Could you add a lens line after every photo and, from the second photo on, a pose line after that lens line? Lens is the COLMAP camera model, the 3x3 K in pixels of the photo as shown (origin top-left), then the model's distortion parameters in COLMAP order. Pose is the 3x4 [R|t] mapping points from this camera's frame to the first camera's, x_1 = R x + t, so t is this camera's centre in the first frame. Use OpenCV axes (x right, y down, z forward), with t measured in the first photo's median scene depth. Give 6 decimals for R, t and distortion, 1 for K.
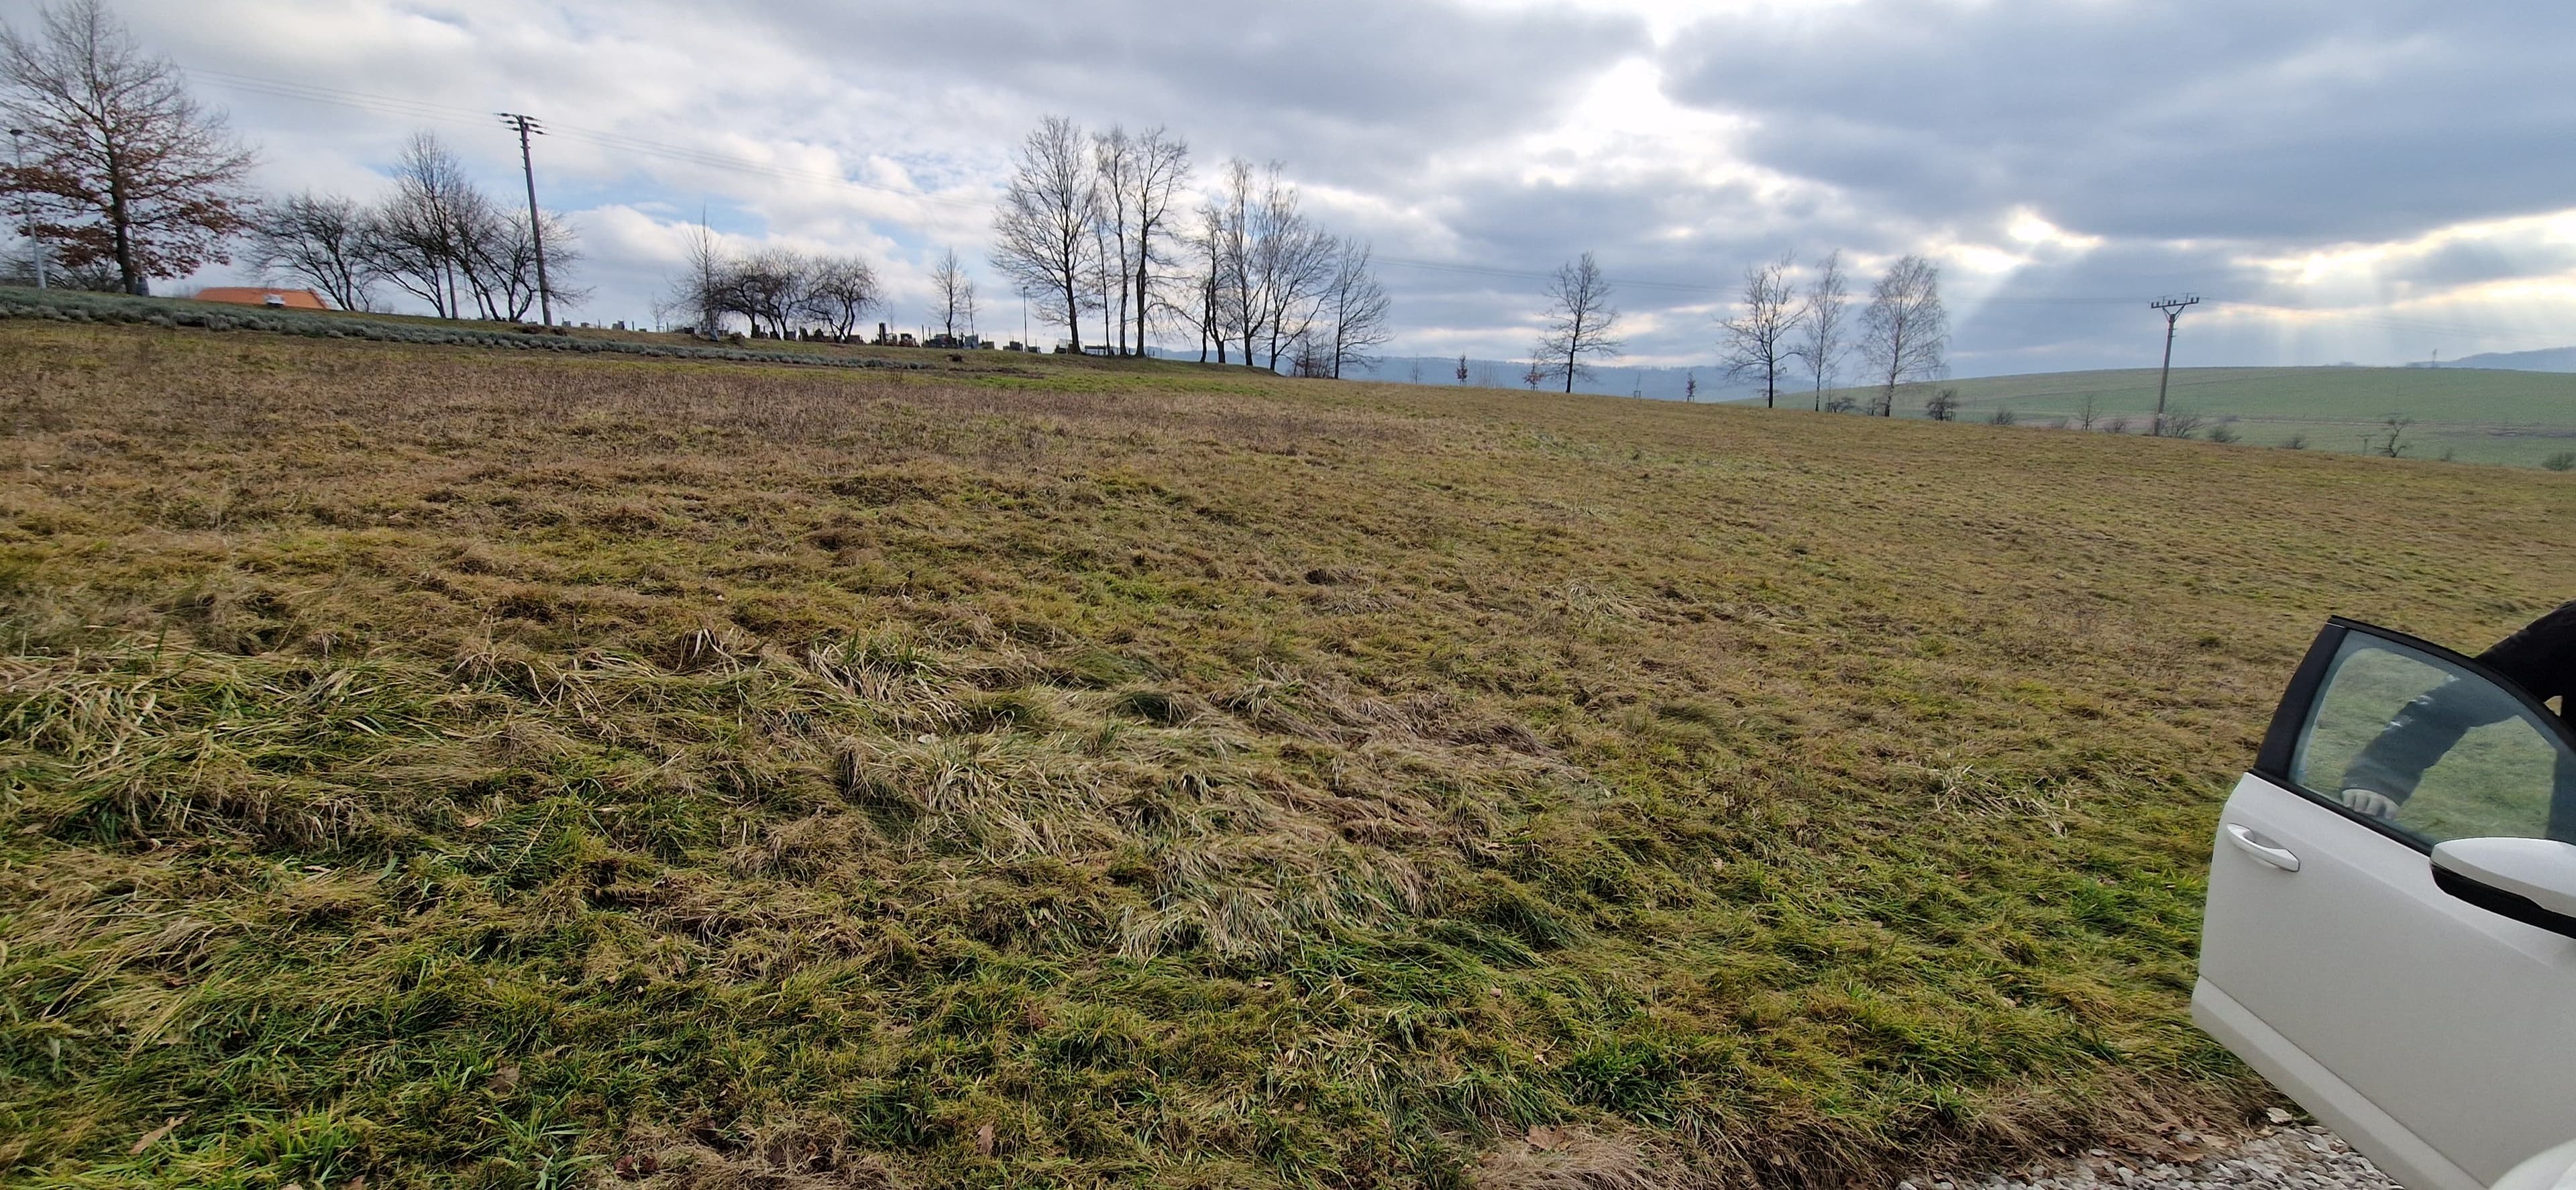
lens RADIAL K [[1023.5, 0, 1283.7], [0, 1023.5, 575.5], [0, 0, 1]] dist [0.001352, -0.002270]
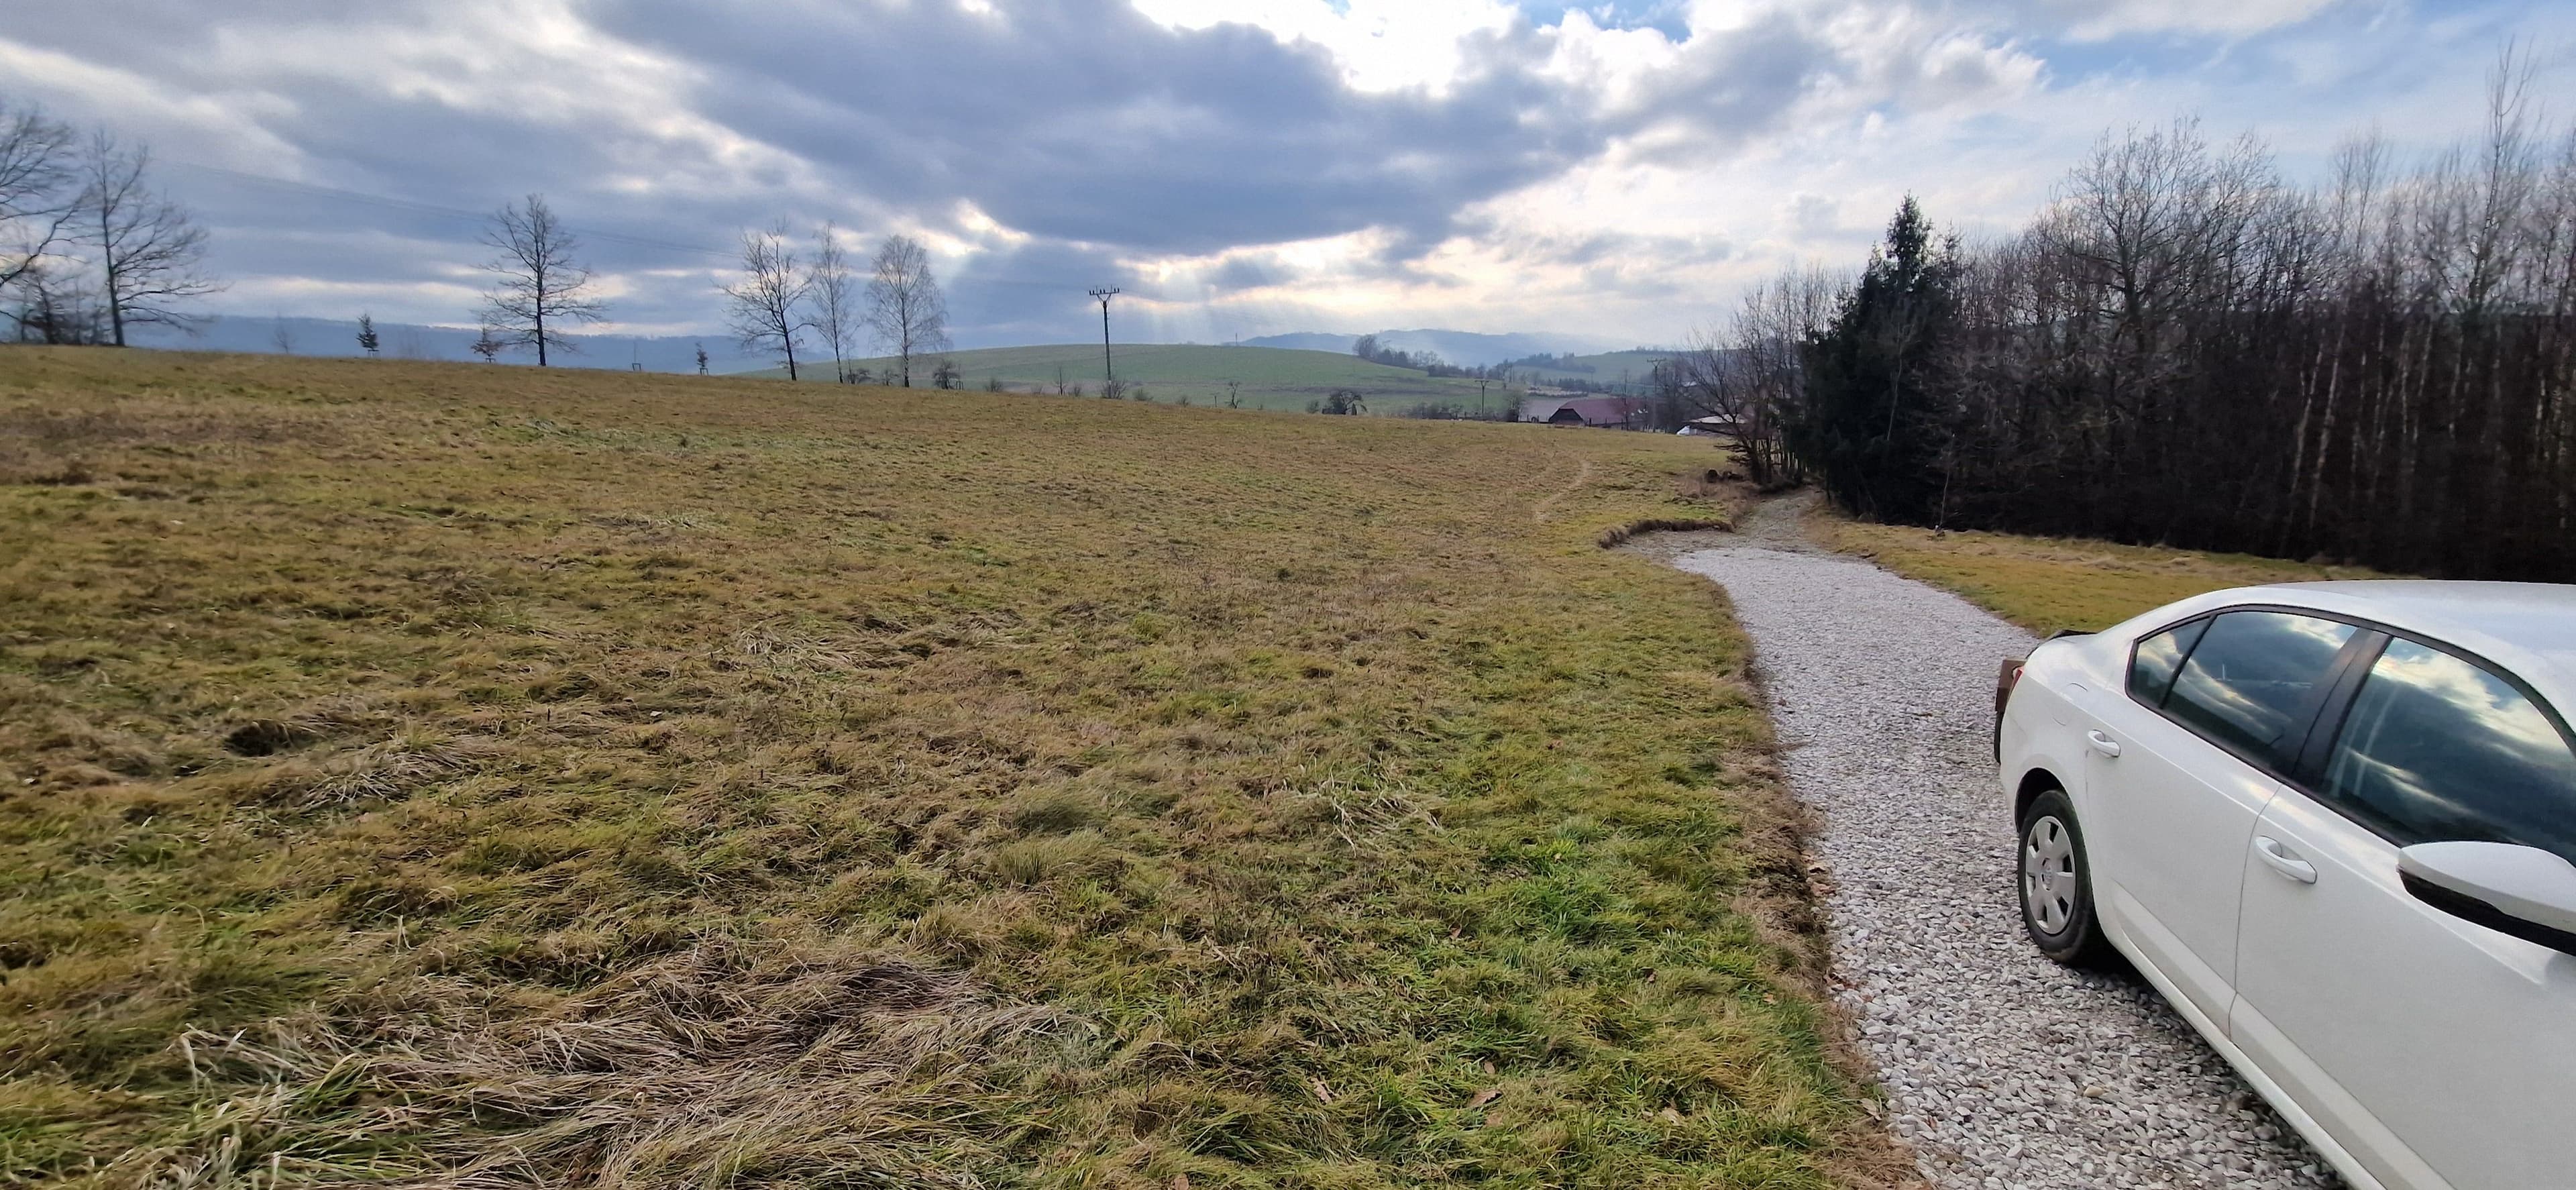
lens RADIAL K [[1023.5, 0, 1275.2], [0, 1023.5, 591.6], [0, 0, 1]] dist [0.001352, -0.002270]
pose [[0.633204, -0.170903, 0.754880, -0.006729], [0.139436, 0.984548, 0.105938, -0.019384], [-0.761321, 0.038177, 0.647250, 0.102843]]
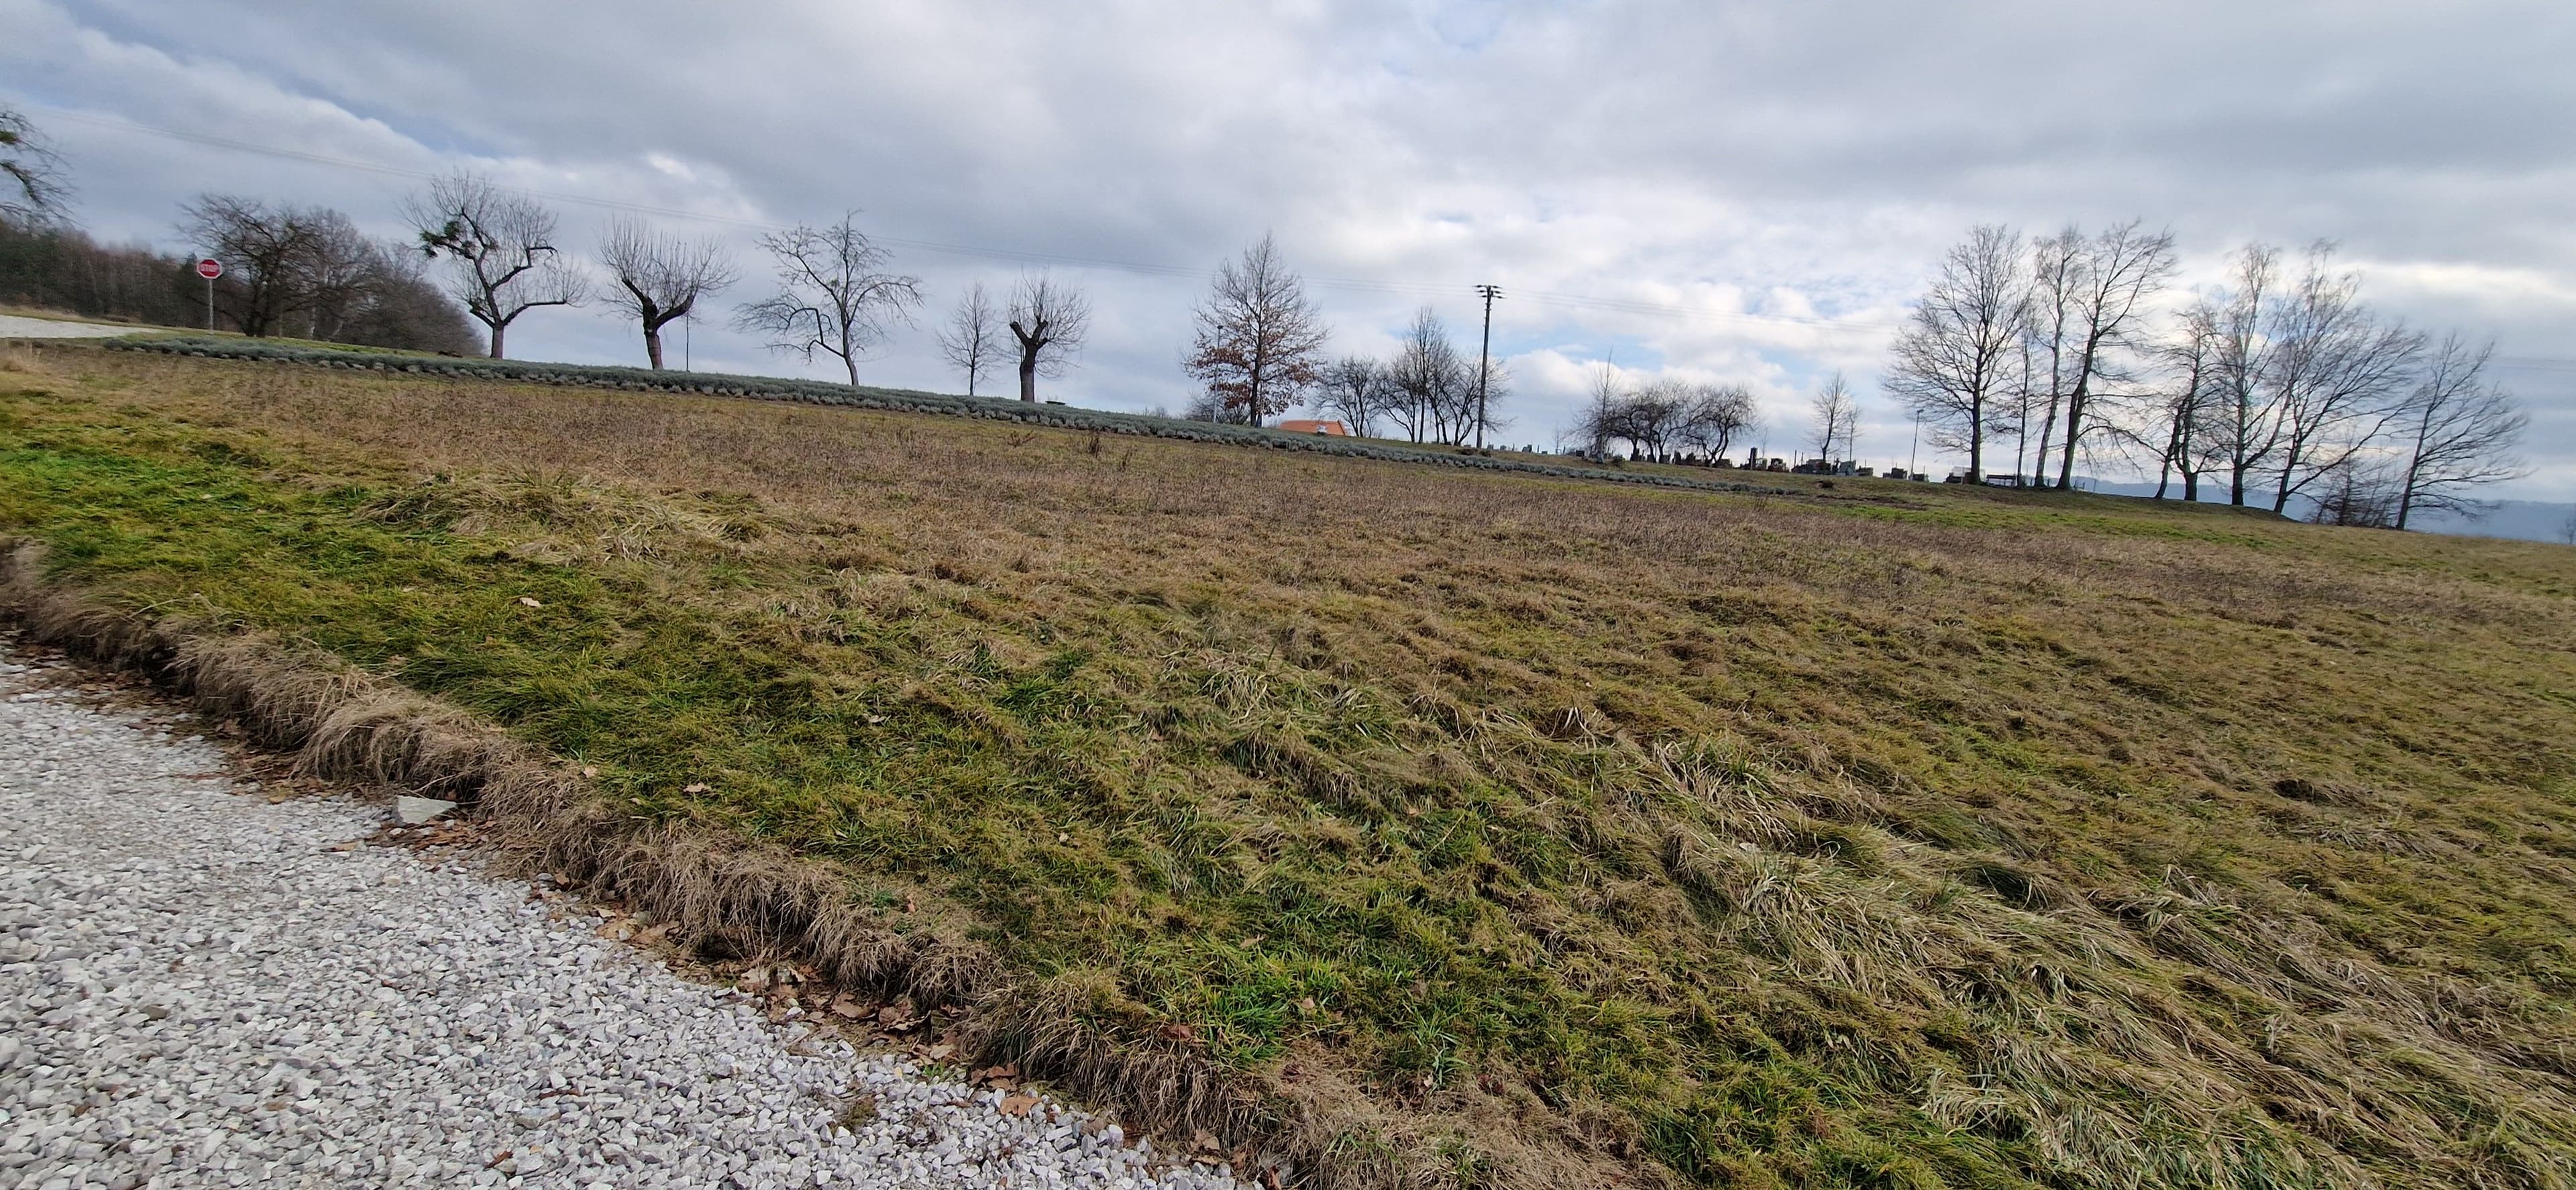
lens RADIAL K [[1023.5, 0, 1313.5], [0, 1023.5, 615.4], [0, 0, 1]] dist [0.001352, -0.002270]
pose [[0.721196, 0.116448, -0.682874, 0.004091], [-0.169991, 0.985378, -0.011499, 0.002449], [0.671550, 0.124375, 0.730446, -0.019558]]
